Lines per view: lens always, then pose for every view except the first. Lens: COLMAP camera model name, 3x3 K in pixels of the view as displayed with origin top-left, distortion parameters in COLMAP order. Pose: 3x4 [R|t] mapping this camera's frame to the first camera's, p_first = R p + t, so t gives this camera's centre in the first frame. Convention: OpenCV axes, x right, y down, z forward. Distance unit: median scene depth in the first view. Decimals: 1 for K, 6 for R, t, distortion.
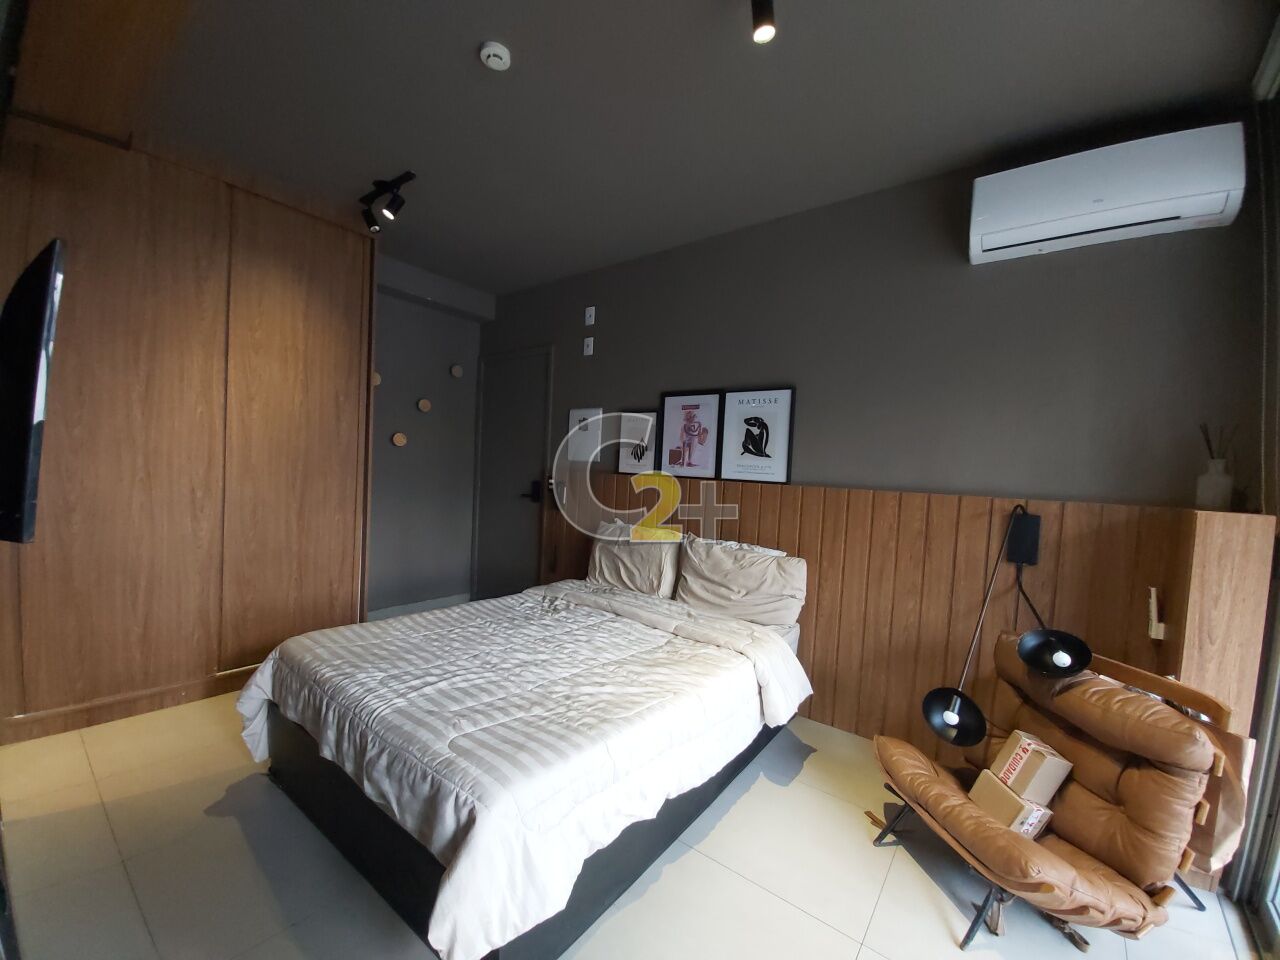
lens RADIAL K [[499.8, 0, 644.4], [0, 499.8, 491.0], [0, 0, 1]] dist [0.001183, -0.005826]
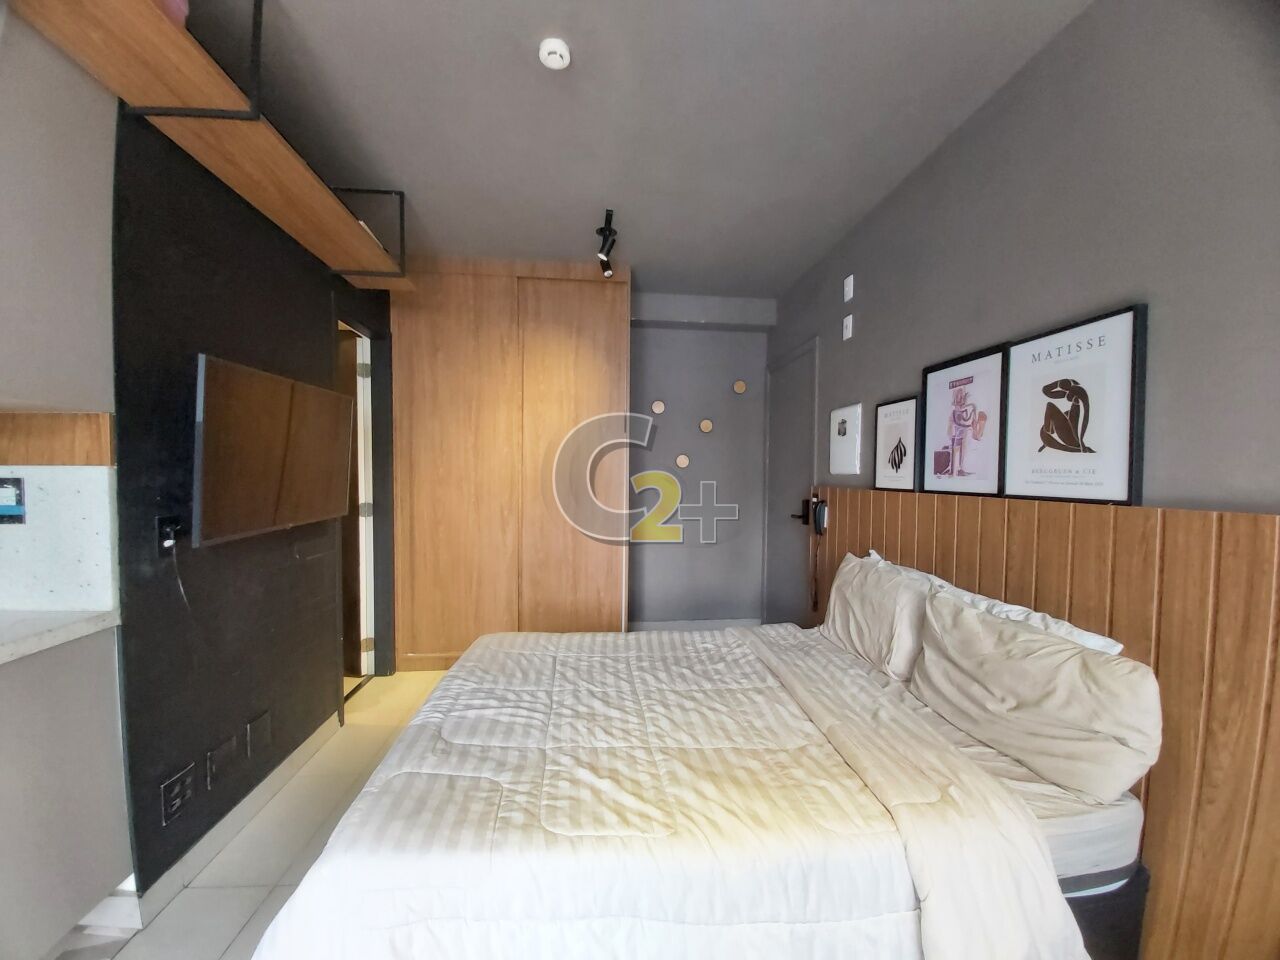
lens RADIAL K [[499.8, 0, 644.4], [0, 499.8, 491.0], [0, 0, 1]] dist [0.001183, -0.005826]
pose [[0.687941, -0.021608, -0.725445, 0.318202], [-0.003279, 0.999454, -0.032879, -0.009244], [0.725759, 0.024998, 0.687494, 0.323172]]
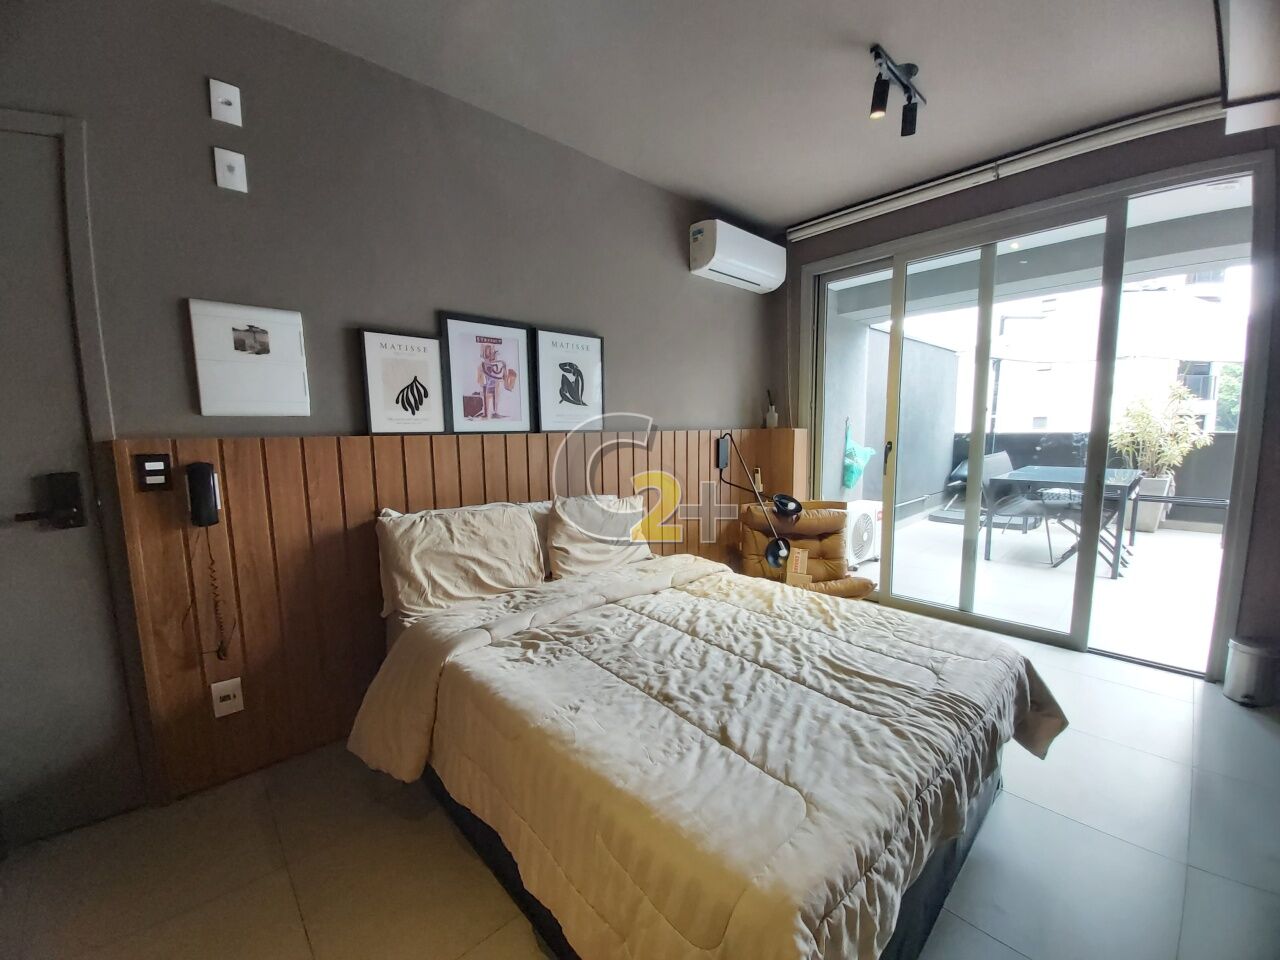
lens RADIAL K [[499.8, 0, 644.4], [0, 499.8, 491.0], [0, 0, 1]] dist [0.001183, -0.005826]
pose [[0.177543, -0.180684, 0.967384, -0.755262], [0.059805, 0.983165, 0.172656, -0.068202], [-0.982294, 0.027200, 0.185360, 0.736467]]
